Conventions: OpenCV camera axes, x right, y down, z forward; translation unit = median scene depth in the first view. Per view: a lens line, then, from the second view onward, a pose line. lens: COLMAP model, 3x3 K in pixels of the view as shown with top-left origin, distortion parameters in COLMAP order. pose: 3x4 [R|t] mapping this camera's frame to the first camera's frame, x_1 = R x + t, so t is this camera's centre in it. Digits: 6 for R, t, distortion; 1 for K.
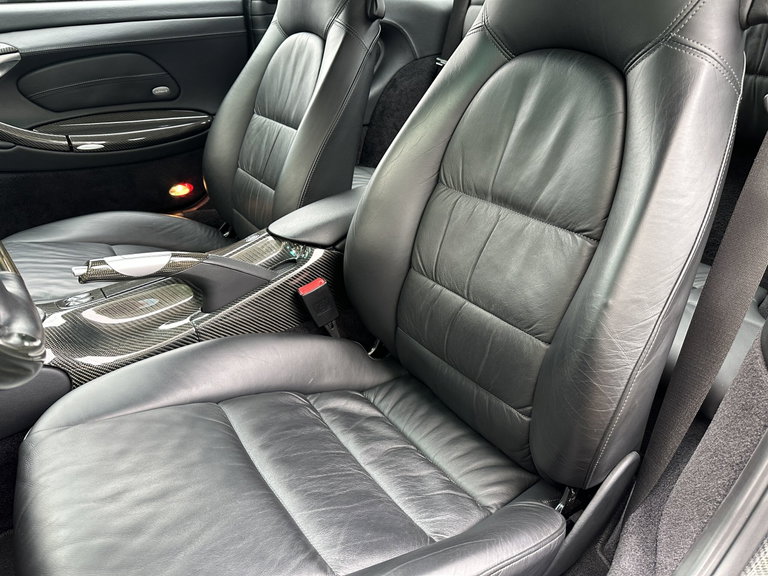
lens RADIAL K [[535.6, 0, 381.9], [0, 535.6, 290.4], [0, 0, 1]] dist [0.075943, -0.137353]
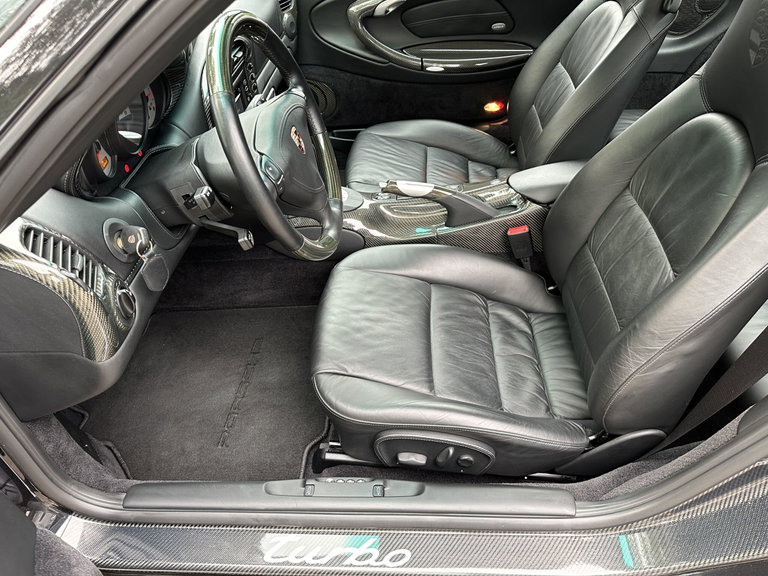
lens RADIAL K [[535.6, 0, 381.9], [0, 535.6, 290.4], [0, 0, 1]] dist [0.075943, -0.137353]
pose [[0.784603, 0.376636, -0.492487, 0.353834], [-0.240491, 0.917024, 0.318170, -0.233306], [0.571456, -0.131199, 0.810077, -0.377069]]
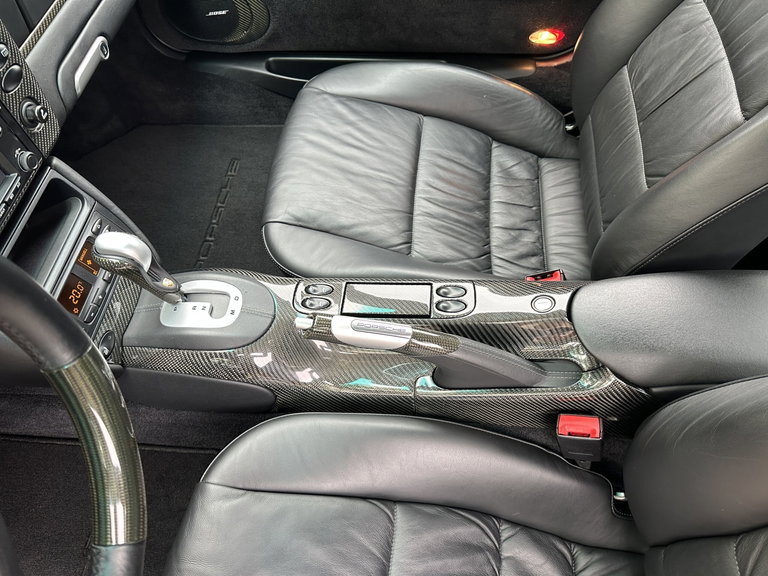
lens RADIAL K [[535.6, 0, 381.9], [0, 535.6, 290.4], [0, 0, 1]] dist [0.075943, -0.137353]
pose [[0.760814, 0.536489, -0.365160, -0.173638], [-0.272464, 0.774742, 0.570560, -0.484146], [0.589004, -0.334597, 0.735608, 0.426979]]
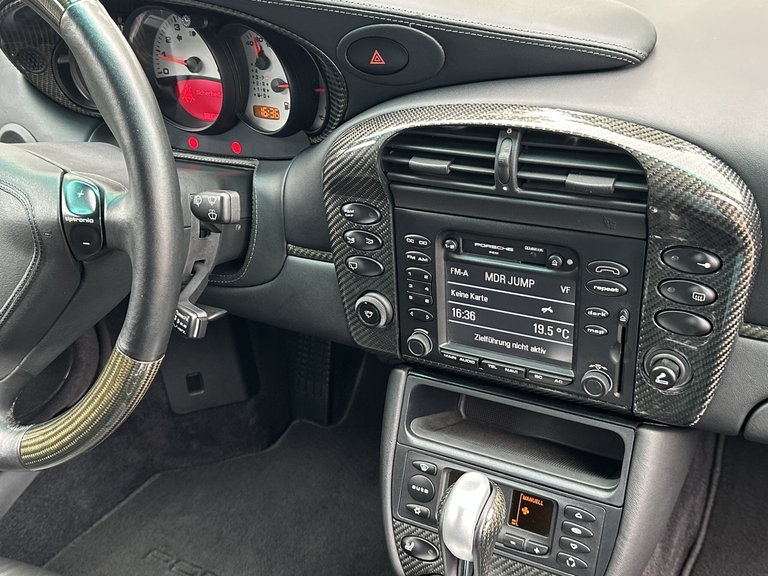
lens RADIAL K [[824.1, 0, 384.0], [0, 824.1, 288.0], [0, 0, 1]] dist [0.092047, -0.024467]
pose [[-0.892290, 0.260411, -0.368788, -0.451293], [-0.146190, 0.606198, 0.781762, -0.722894], [0.427138, 0.751472, -0.502835, 0.990275]]
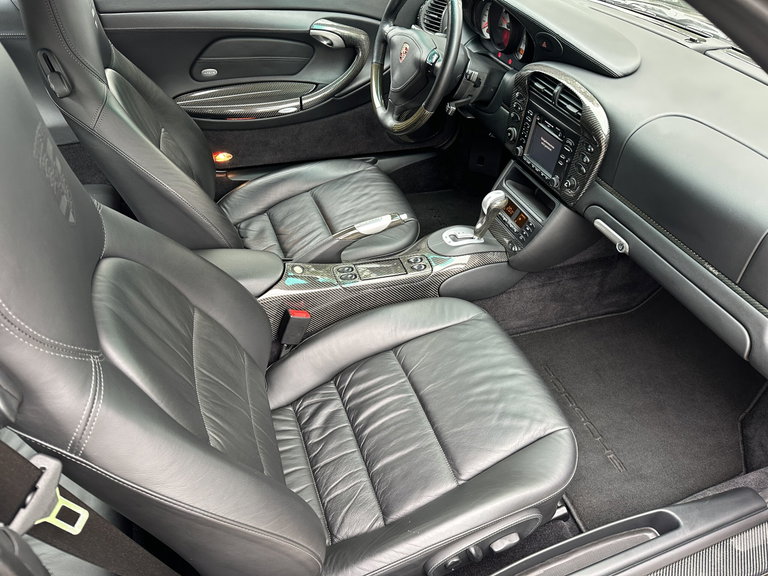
lens RADIAL K [[535.6, 0, 381.9], [0, 535.6, 290.4], [0, 0, 1]] dist [0.075943, -0.137353]
pose [[-0.966879, -0.202988, 0.154731, -0.736277], [0.070773, 0.369238, 0.926636, -1.397133], [-0.245228, 0.906895, -0.342642, 1.658656]]
